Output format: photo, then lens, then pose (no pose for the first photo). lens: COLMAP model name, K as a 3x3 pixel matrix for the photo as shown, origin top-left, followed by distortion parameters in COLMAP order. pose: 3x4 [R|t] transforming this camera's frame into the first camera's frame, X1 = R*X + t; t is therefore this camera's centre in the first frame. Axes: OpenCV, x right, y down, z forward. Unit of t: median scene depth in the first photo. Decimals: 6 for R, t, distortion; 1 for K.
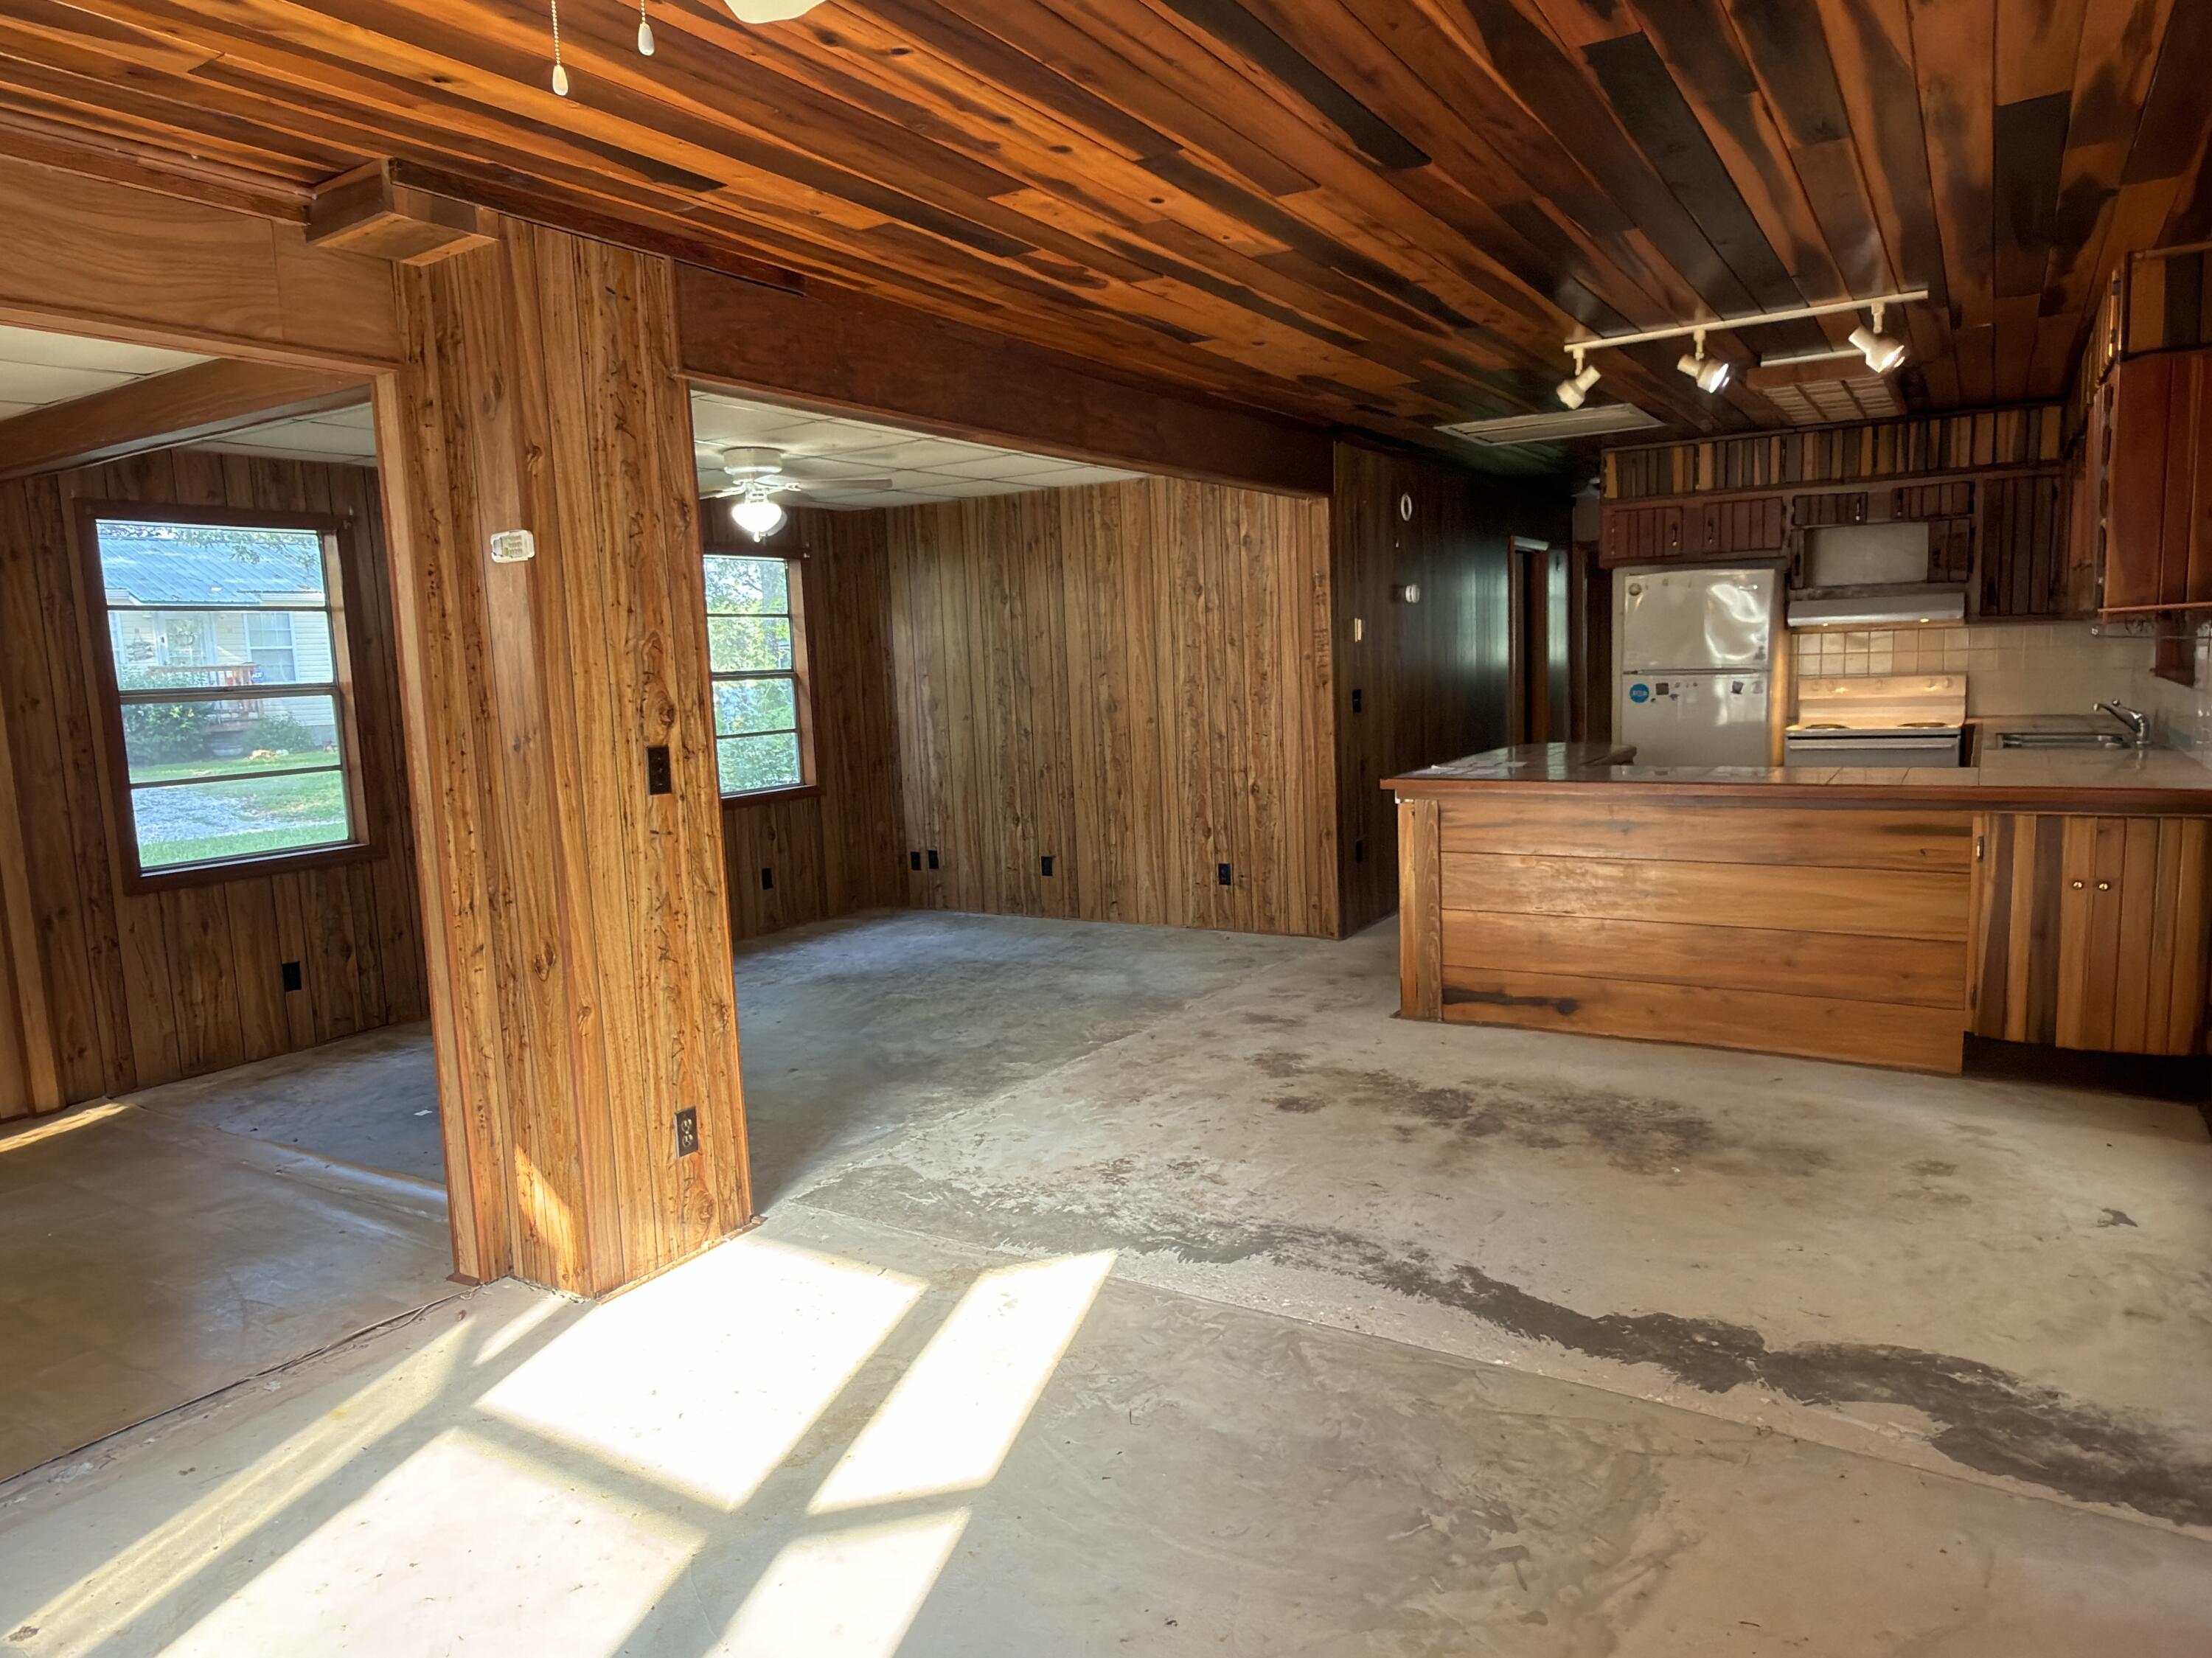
lens RADIAL K [[1411.1, 0, 1101.4], [0, 1411.1, 833.3], [0, 0, 1]] dist [0.000099, 0.003299]
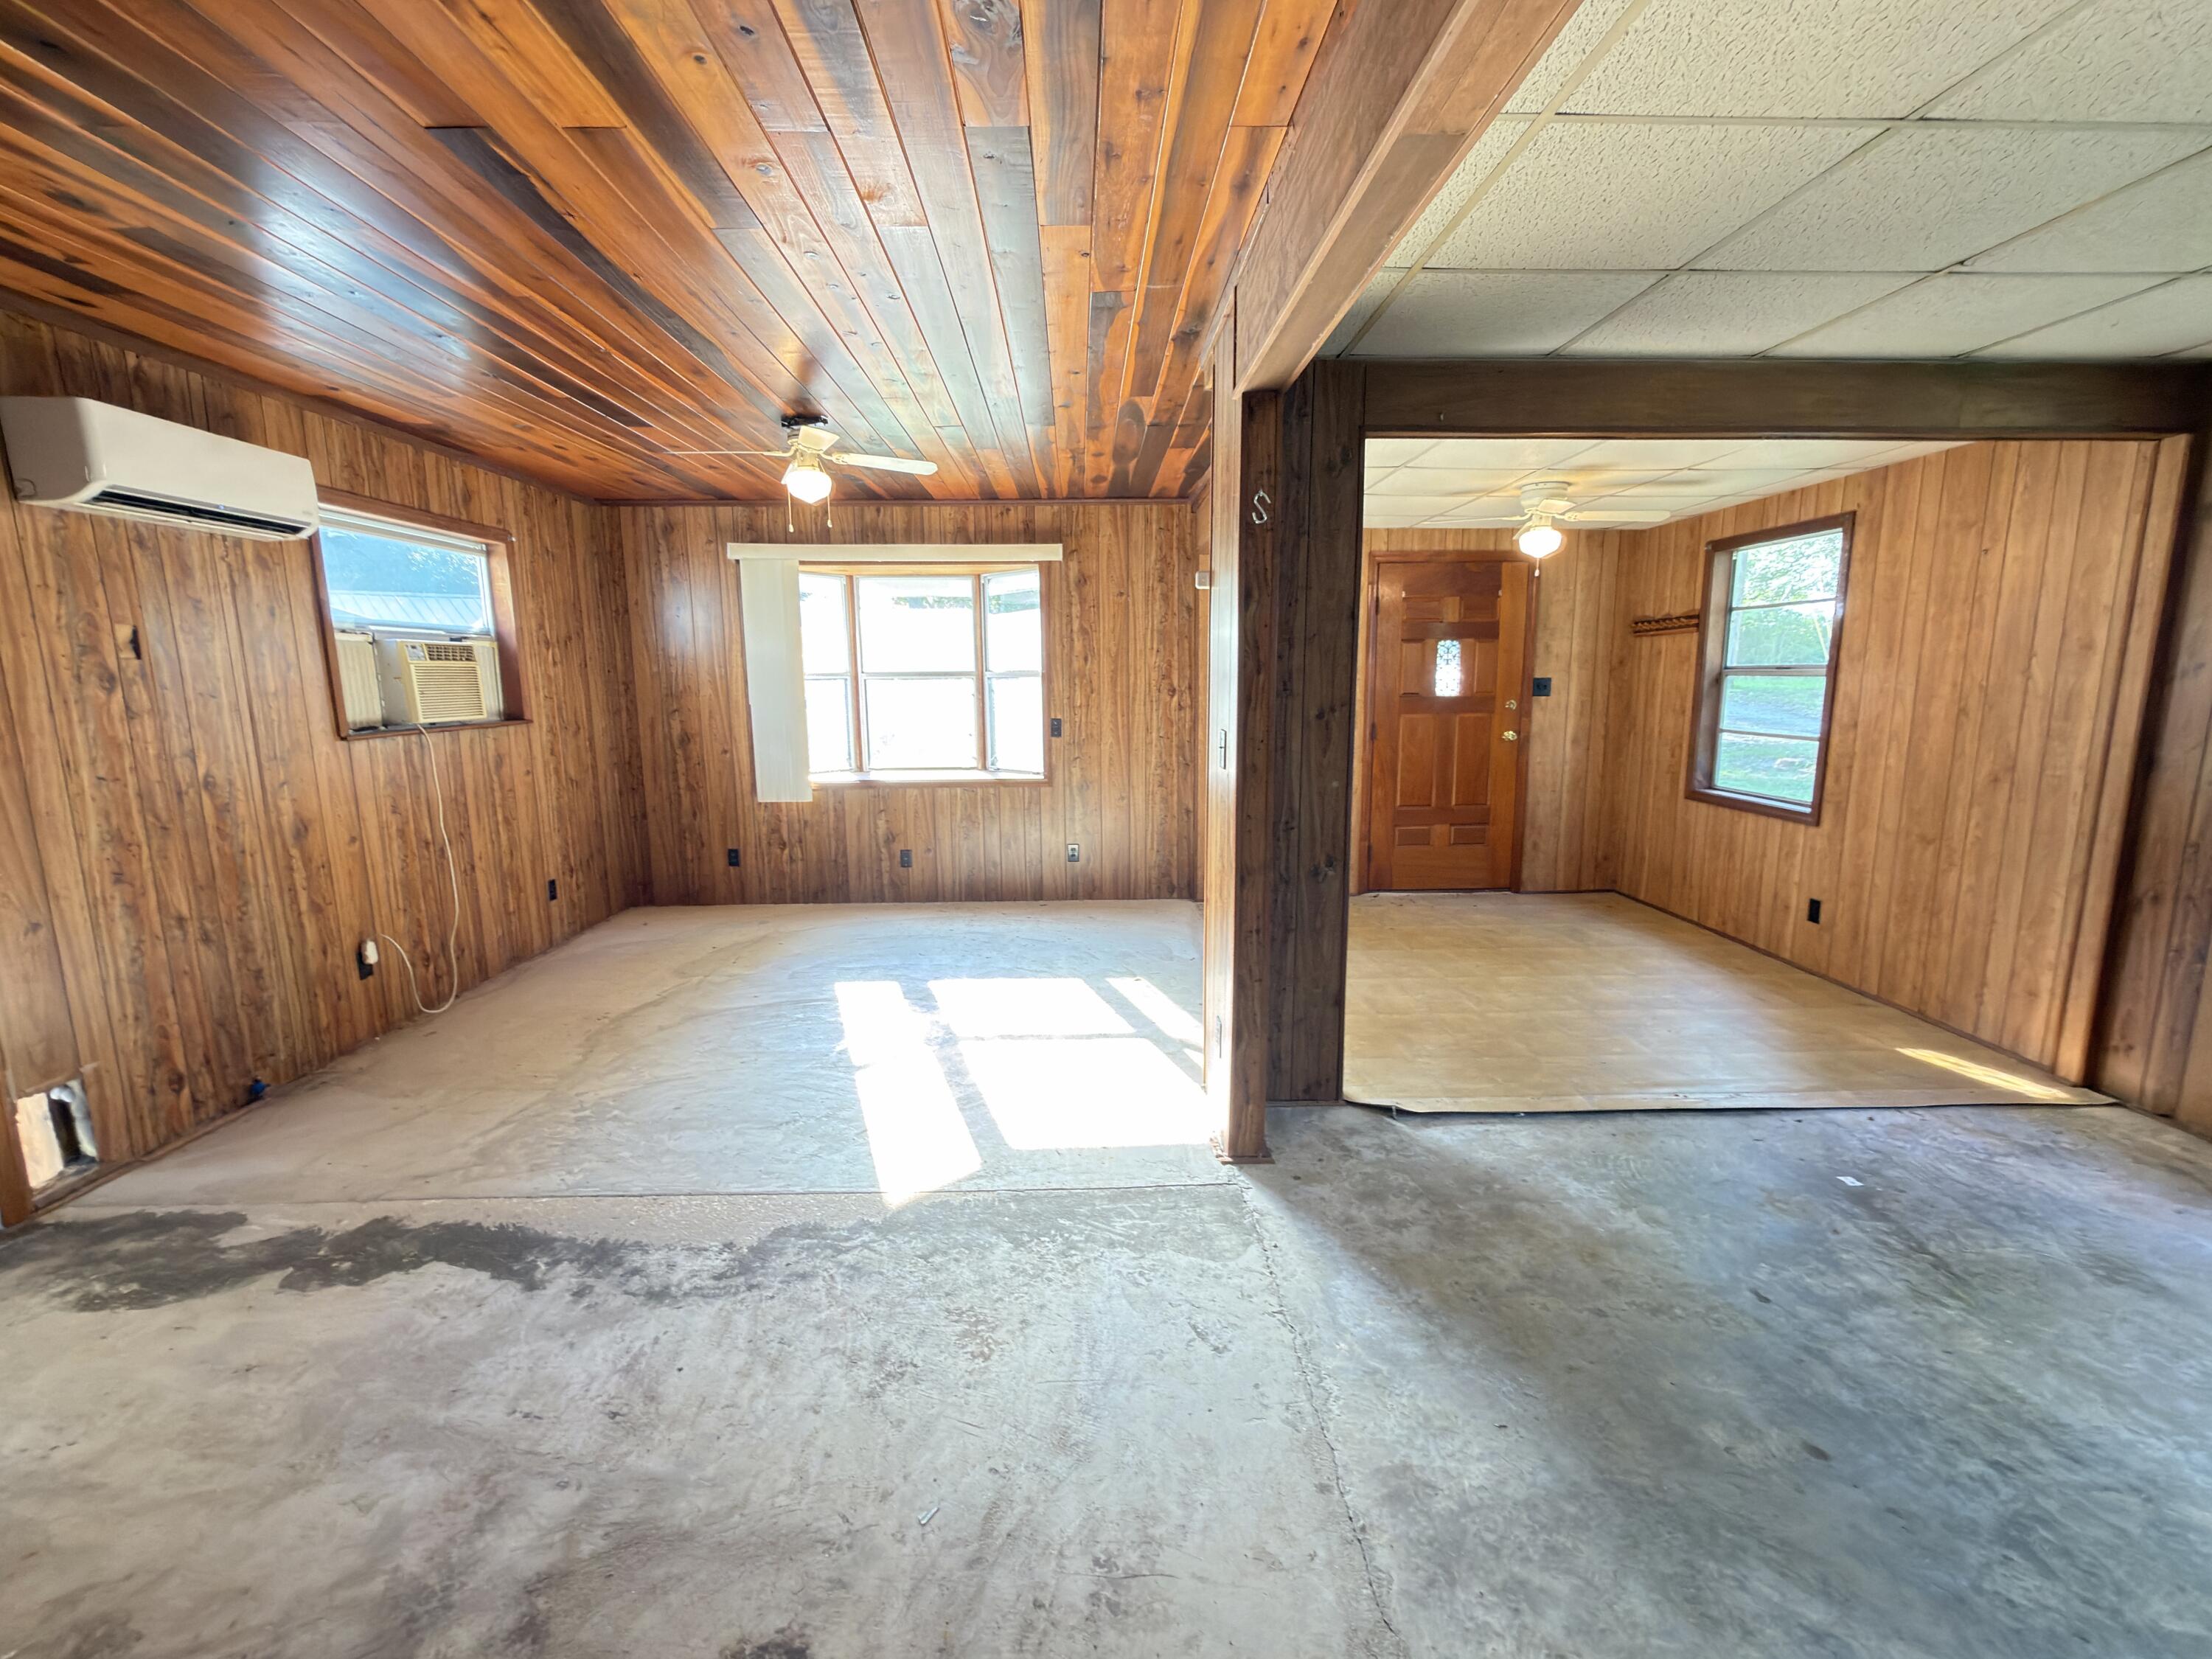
lens RADIAL K [[958.6, 0, 1110.5], [0, 958.6, 831.8], [0, 0, 1]] dist [0.002788, 0.000512]
pose [[-0.829508, 0.137236, -0.541371, 0.144233], [-0.029272, 0.957324, 0.287531, -0.132871], [0.557727, 0.254357, -0.790090, 1.007288]]
